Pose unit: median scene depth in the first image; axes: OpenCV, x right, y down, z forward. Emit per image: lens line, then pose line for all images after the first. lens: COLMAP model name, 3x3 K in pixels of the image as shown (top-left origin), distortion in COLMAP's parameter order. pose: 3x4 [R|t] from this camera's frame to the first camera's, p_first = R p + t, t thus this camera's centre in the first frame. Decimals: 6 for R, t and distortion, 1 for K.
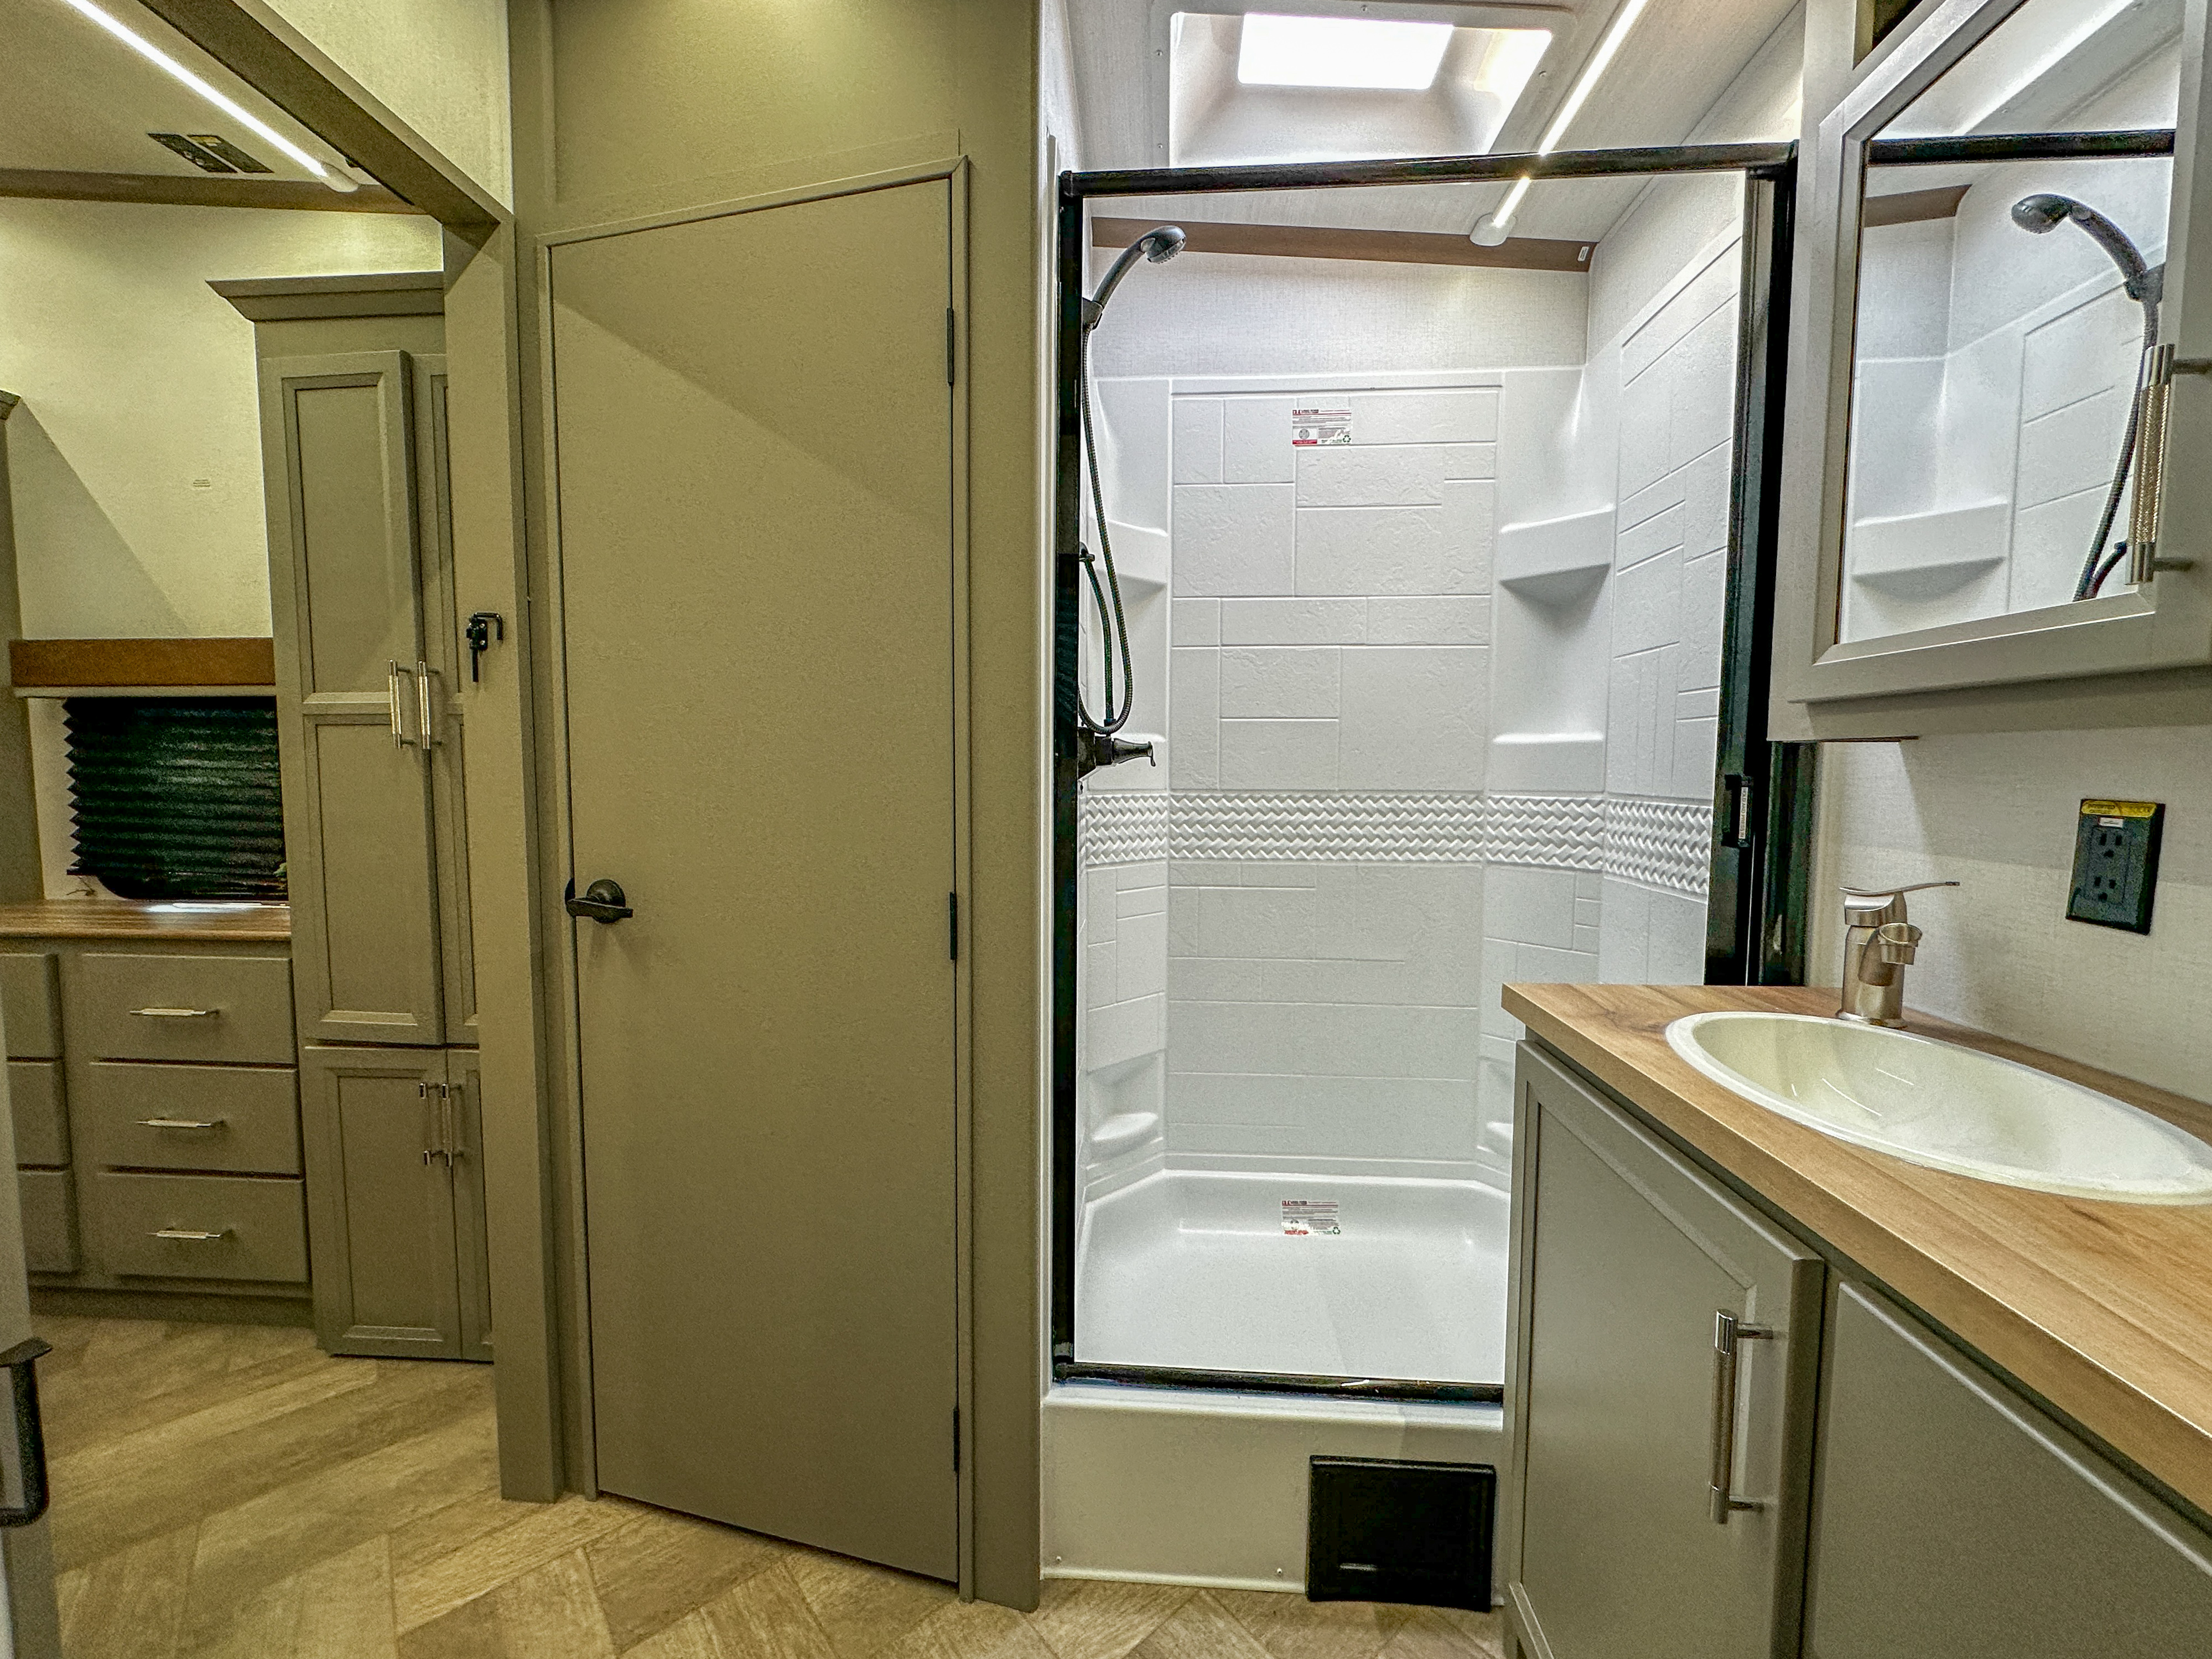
lens RADIAL K [[895.9, 0, 1101.9], [0, 895.9, 829.7], [0, 0, 1]] dist [0.001688, 0.000460]
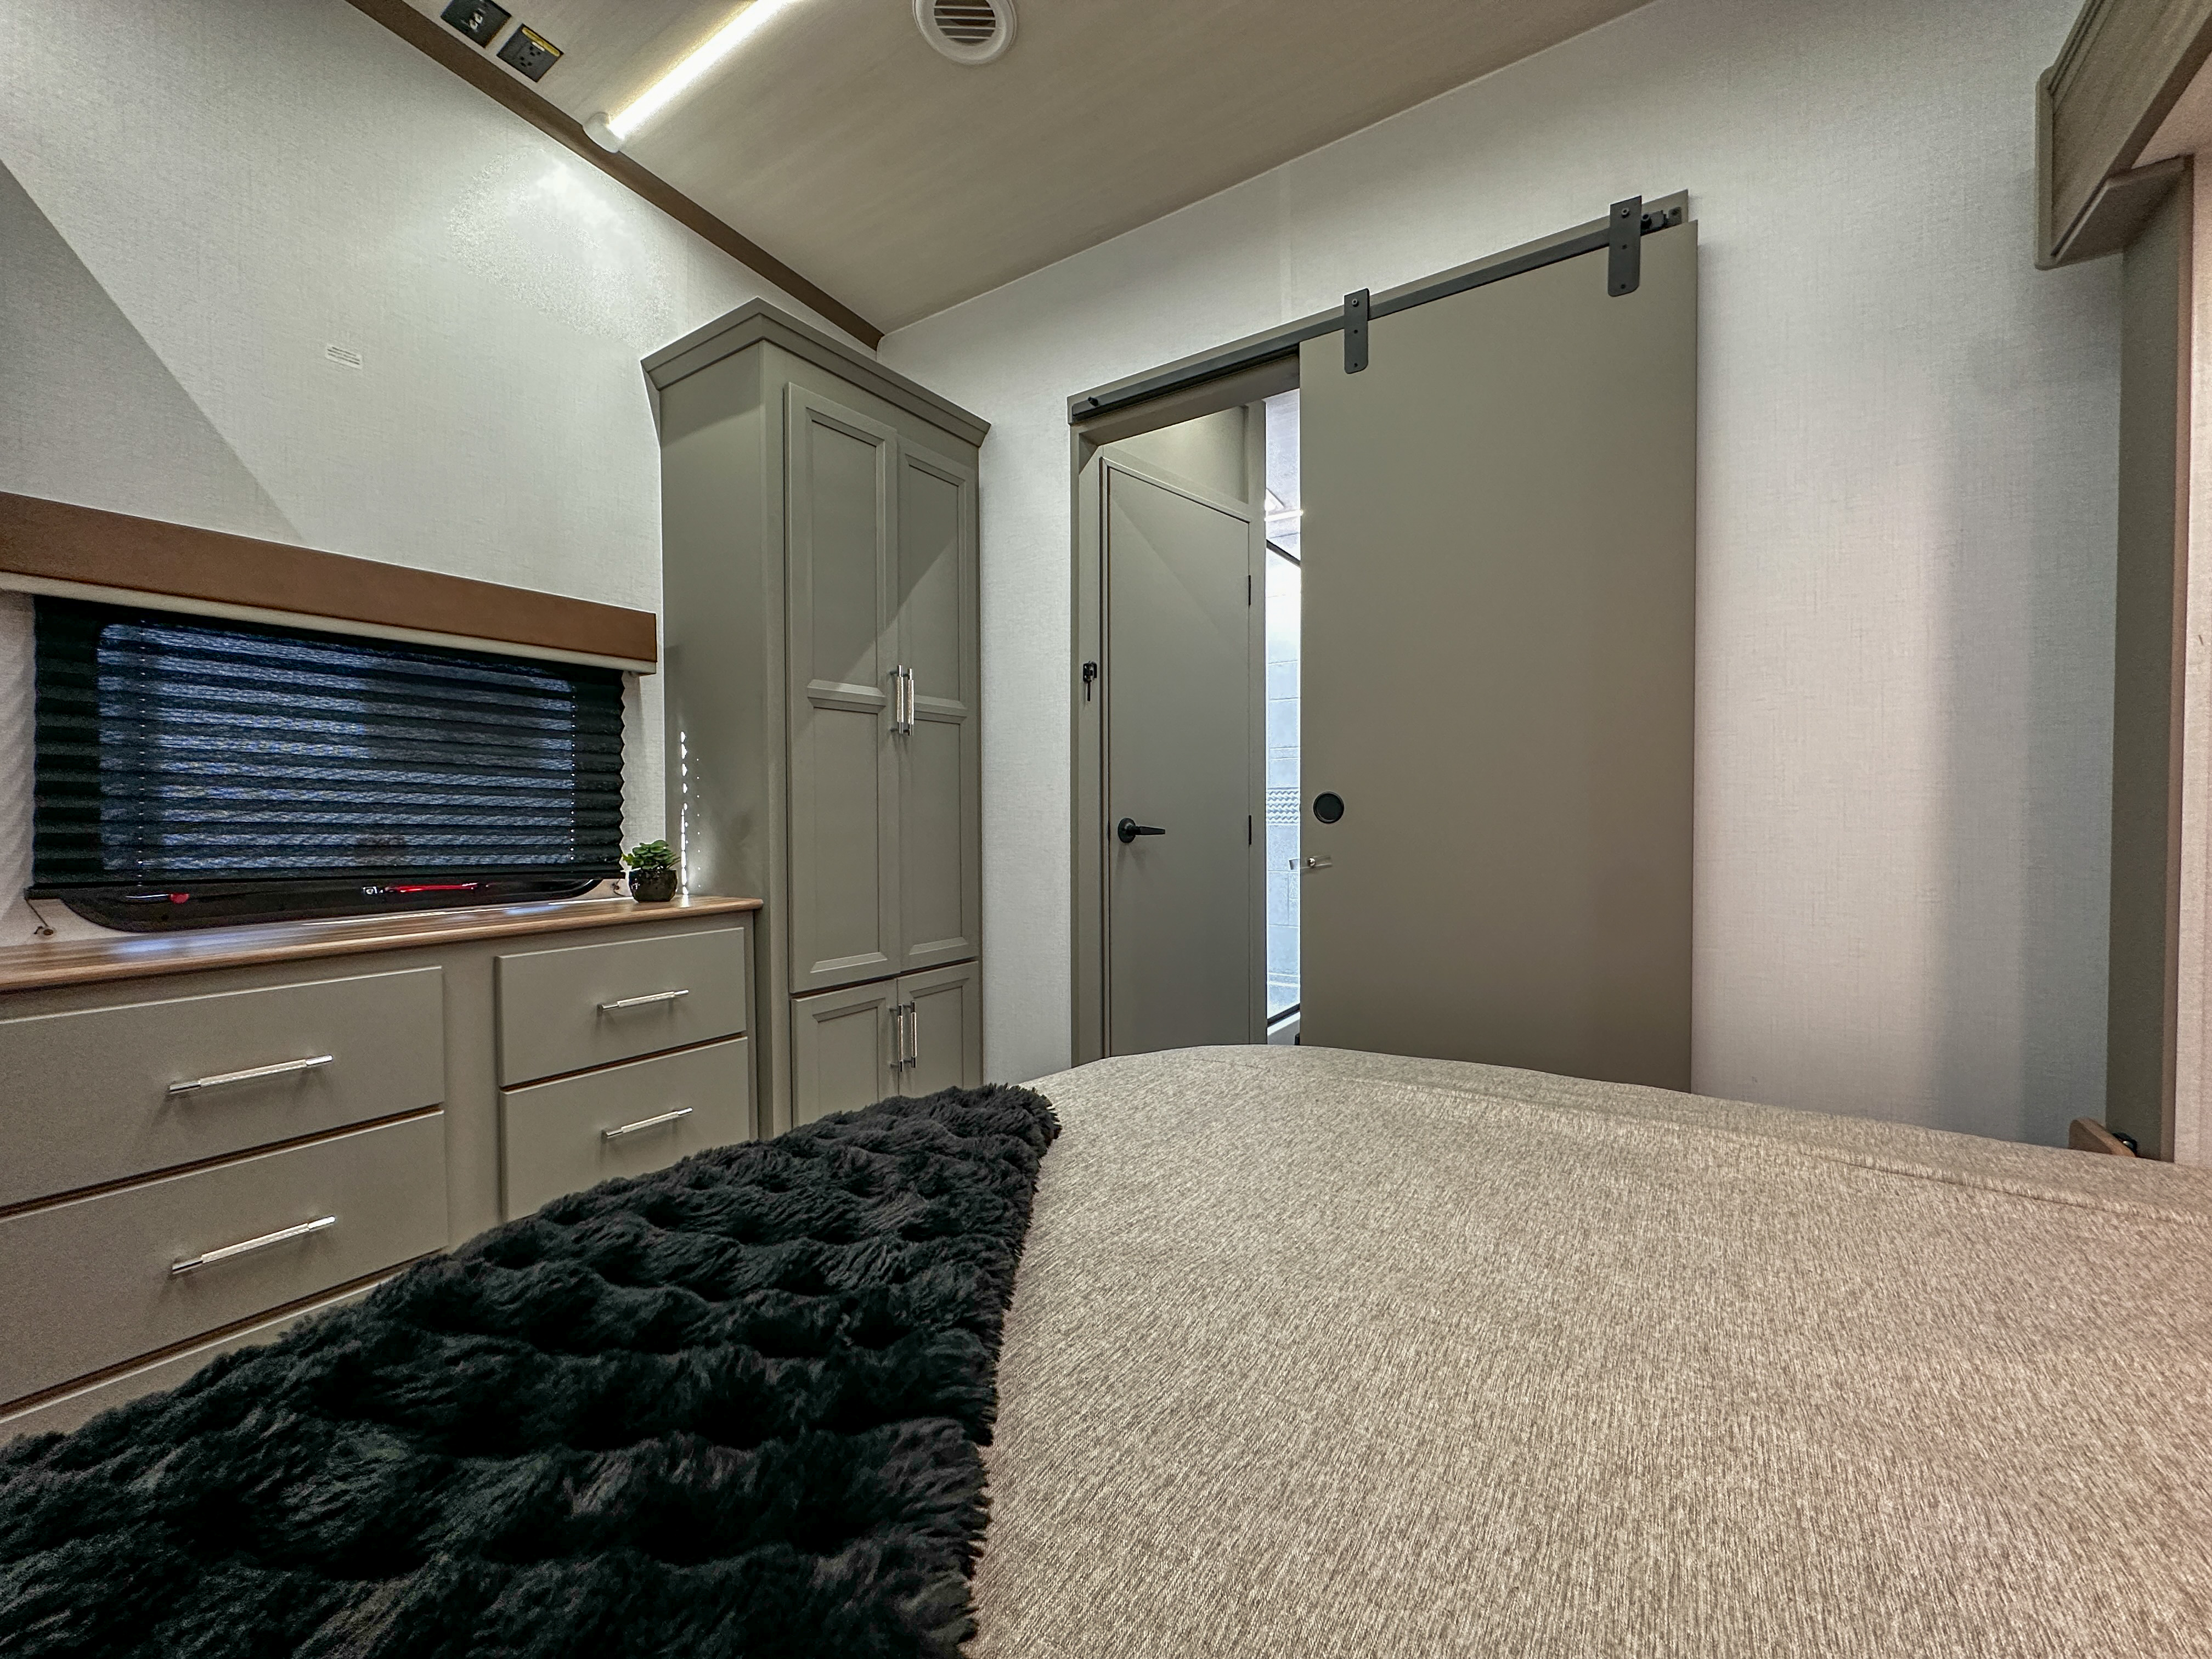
lens RADIAL K [[895.9, 0, 1101.9], [0, 895.9, 829.7], [0, 0, 1]] dist [0.001688, 0.000460]
pose [[0.490280, -0.025040, 0.871205, -2.134011], [0.065732, 0.997803, -0.008313, 0.089468], [-0.869083, 0.061342, 0.490848, 0.169221]]
